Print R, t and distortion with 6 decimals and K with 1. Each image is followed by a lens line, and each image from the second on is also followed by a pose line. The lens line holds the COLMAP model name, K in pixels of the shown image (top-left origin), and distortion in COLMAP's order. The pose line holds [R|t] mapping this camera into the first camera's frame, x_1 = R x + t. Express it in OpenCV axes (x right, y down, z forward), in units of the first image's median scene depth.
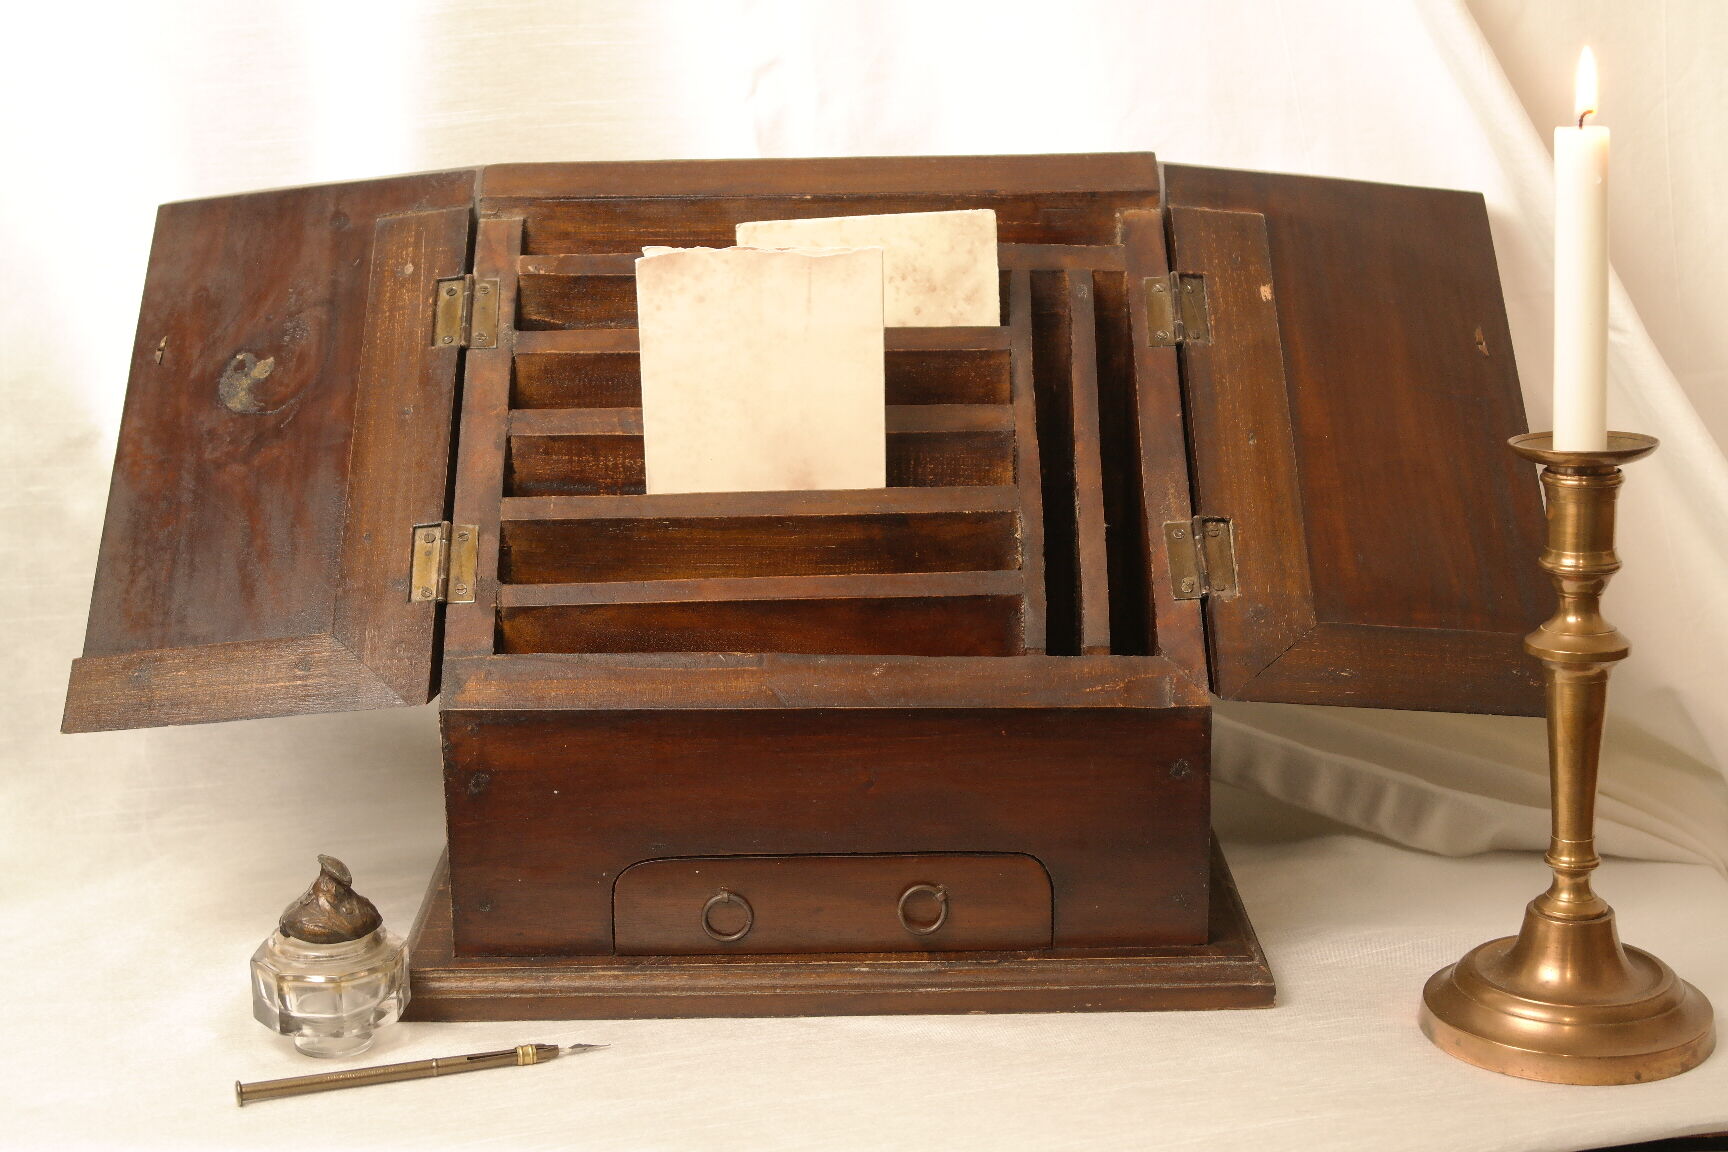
lens RADIAL K [[2936.8, 0, 864.0], [0, 2936.8, 576.0], [0, 0, 1]] dist [0.021423, 0.100441]
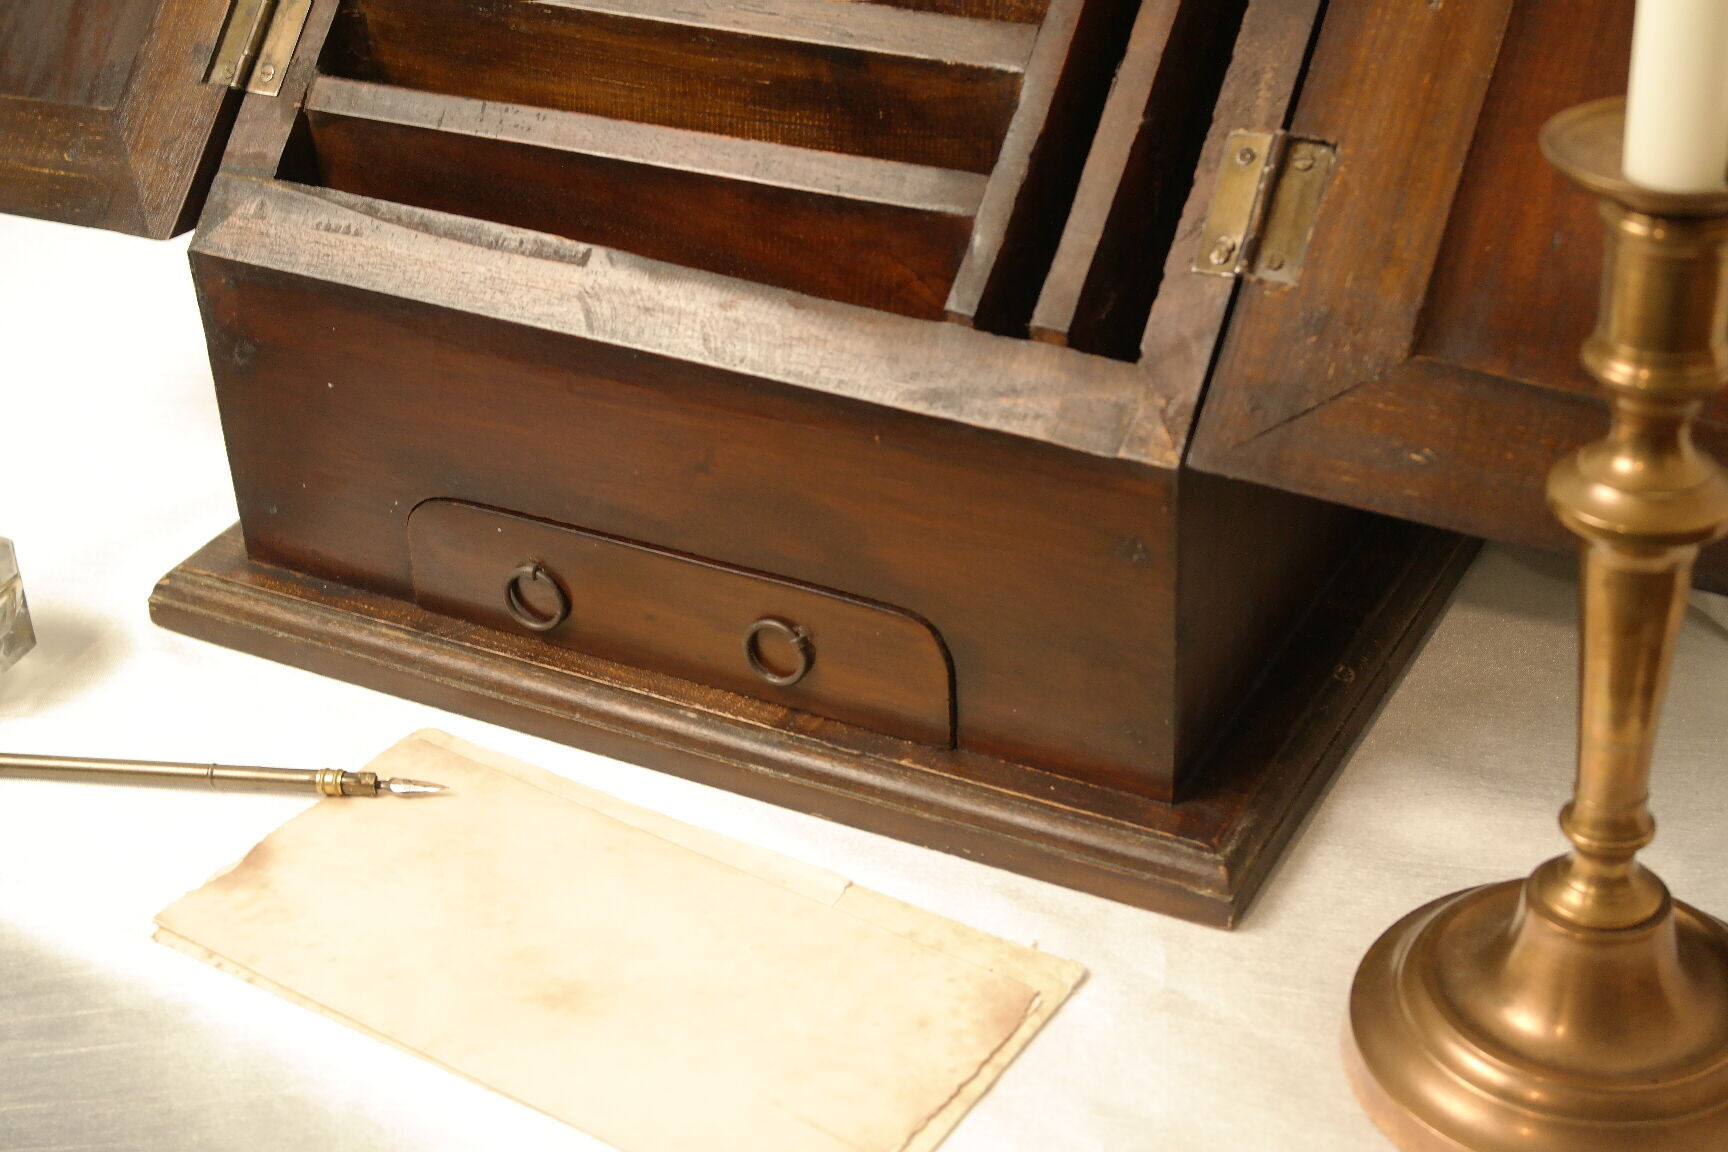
lens RADIAL K [[2769.9, 0, 864.0], [0, 2769.9, 576.0], [0, 0, 1]] dist [0.016228, -0.017845]
pose [[0.878724, 0.230845, -0.417798, 0.288614], [-0.074009, 0.930585, 0.358516, -0.129171], [0.471558, -0.284115, 0.834812, 0.453847]]
